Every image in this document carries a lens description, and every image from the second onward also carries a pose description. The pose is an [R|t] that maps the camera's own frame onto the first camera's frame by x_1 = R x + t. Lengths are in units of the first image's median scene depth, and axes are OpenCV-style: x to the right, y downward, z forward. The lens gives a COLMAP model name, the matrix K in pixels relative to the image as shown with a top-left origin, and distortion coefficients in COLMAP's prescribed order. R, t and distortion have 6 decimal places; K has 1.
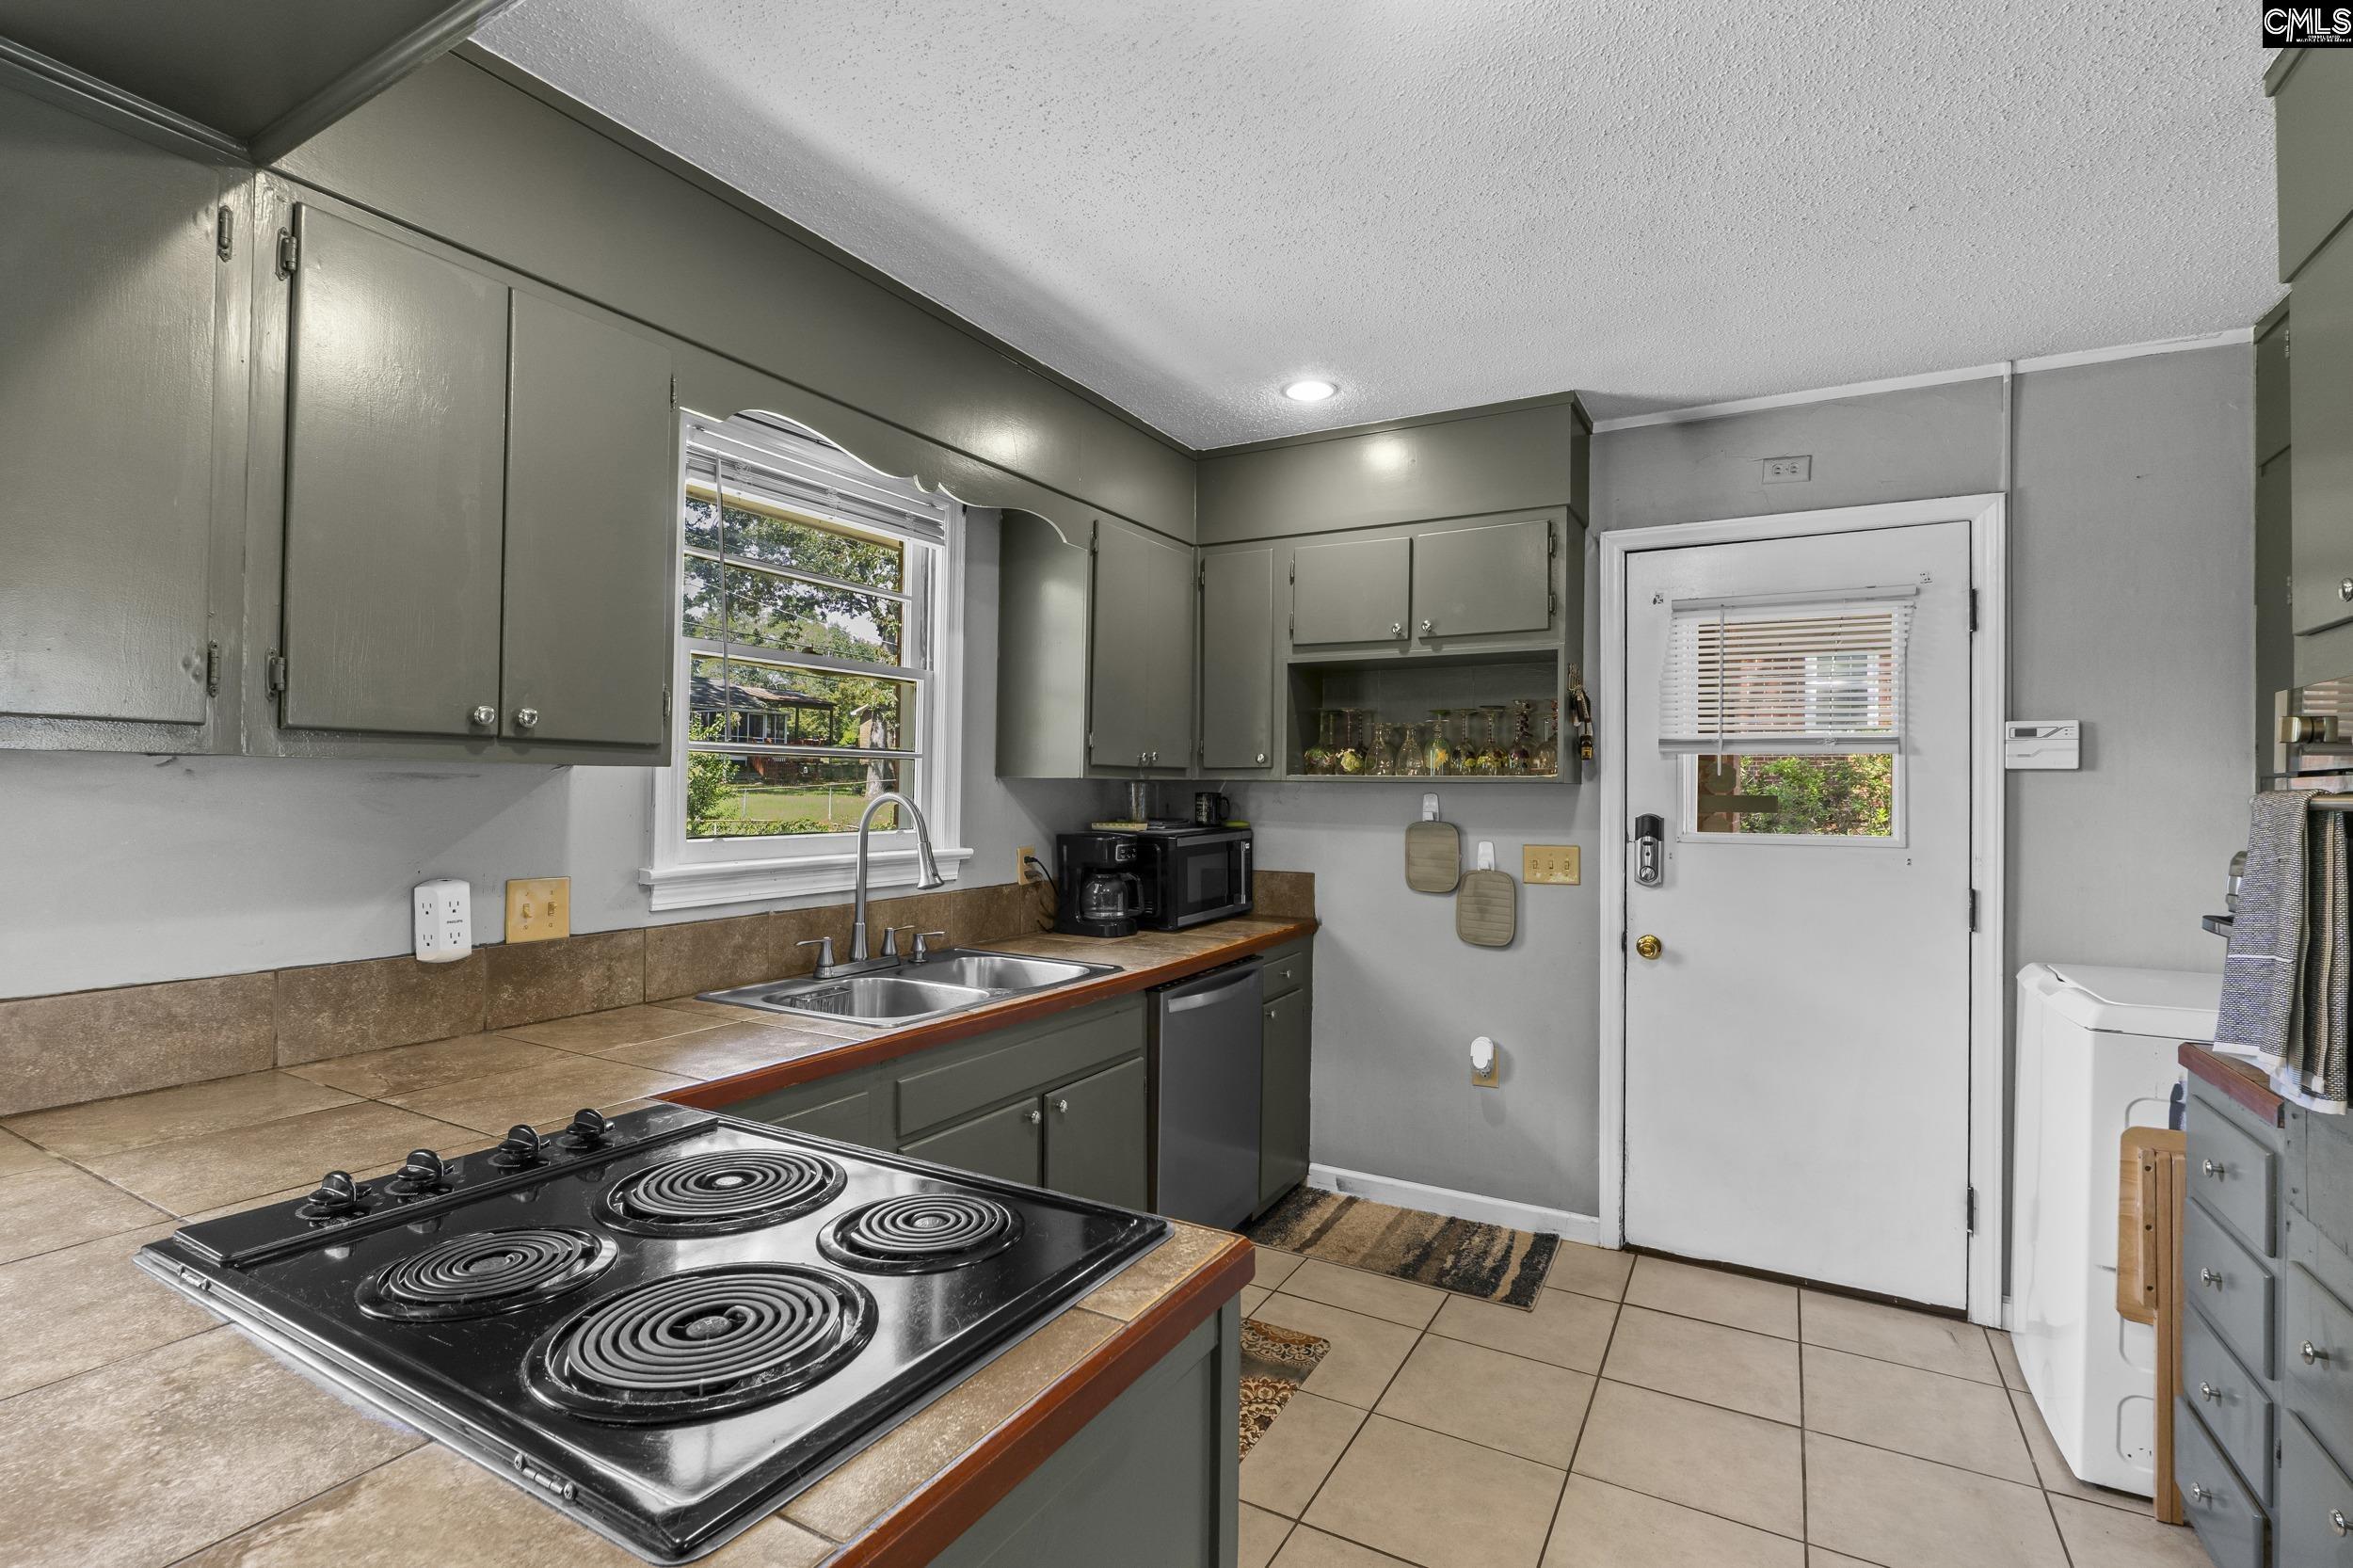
lens RADIAL K [[1081.9, 0, 1163.0], [0, 1081.9, 786.2], [0, 0, 1]] dist [-0.010894, -0.001116]
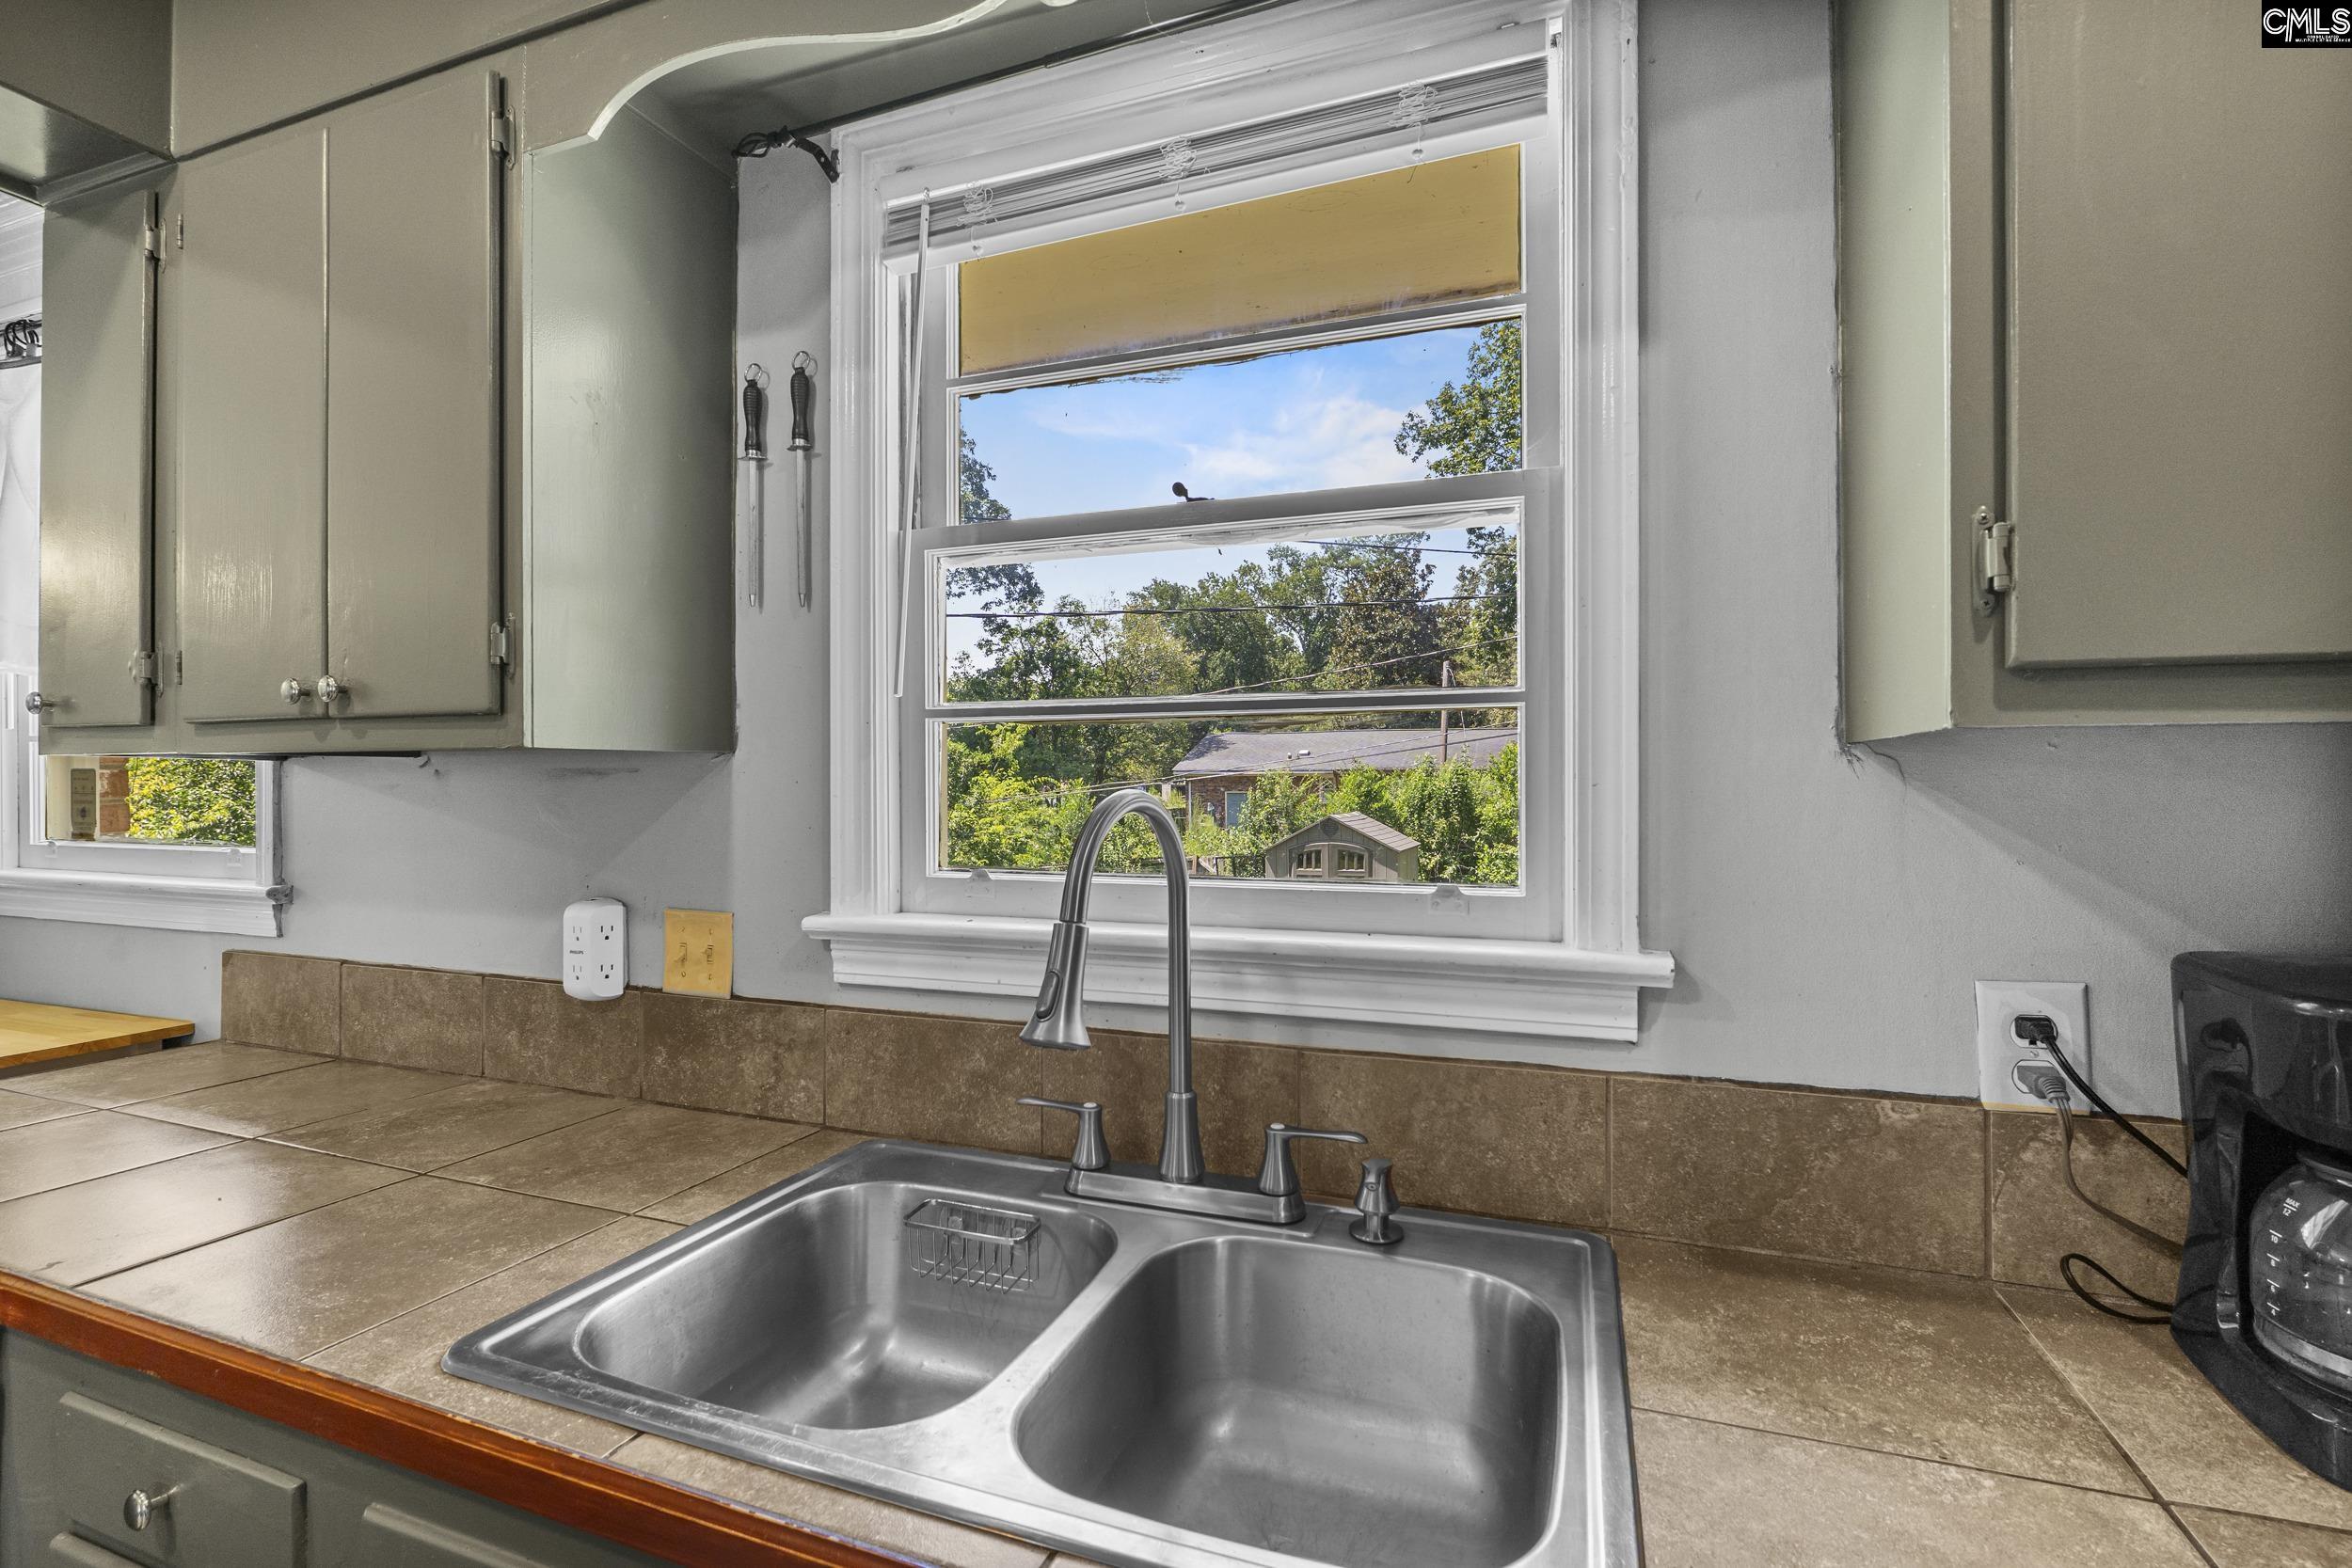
lens RADIAL K [[1081.4, 0, 1177.0], [0, 1081.4, 786.3], [0, 0, 1]] dist [-0.010894, -0.001116]
pose [[0.155116, -0.020119, -0.987691, 0.150638], [0.001118, 0.999796, -0.020190, 0.013900], [0.987896, 0.002028, 0.155107, 0.952989]]
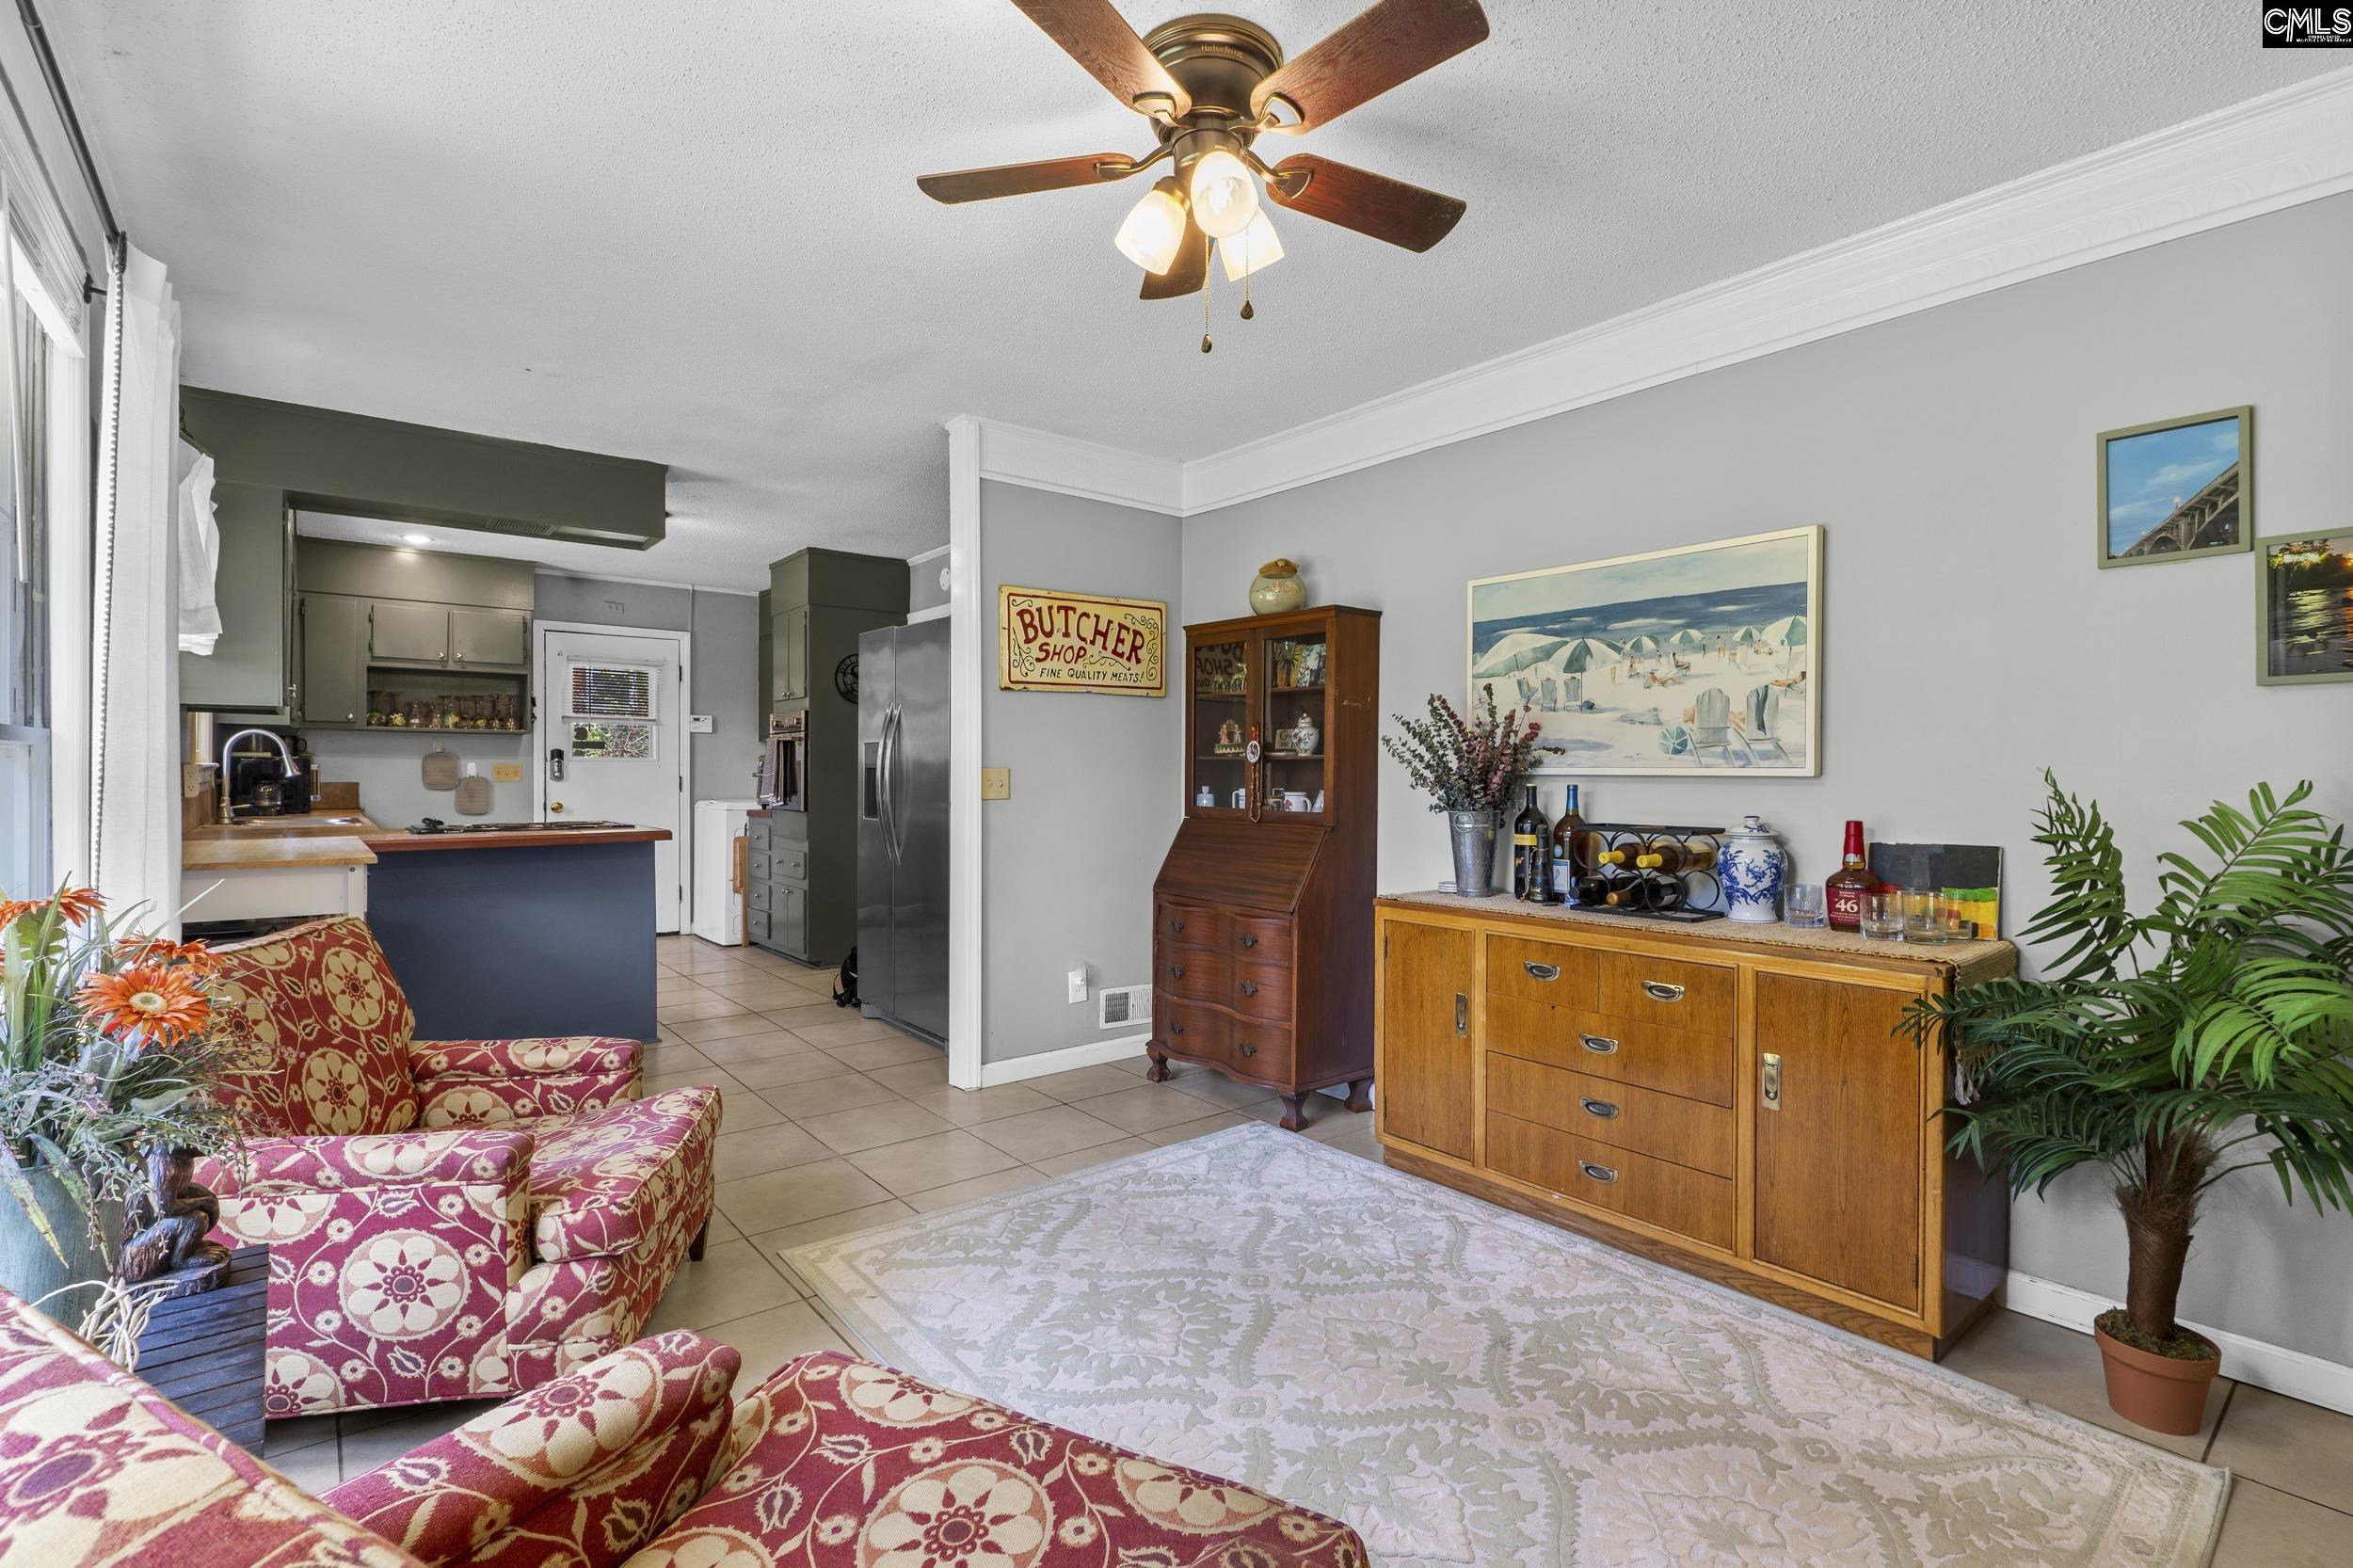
lens RADIAL K [[1081.9, 0, 1172.5], [0, 1081.9, 780.1], [0, 0, 1]] dist [-0.010894, -0.001116]
pose [[0.358412, -0.015805, 0.933430, -1.574752], [-0.006698, 0.999787, 0.019500, 0.051119], [-0.933539, -0.013241, 0.358230, -1.333414]]
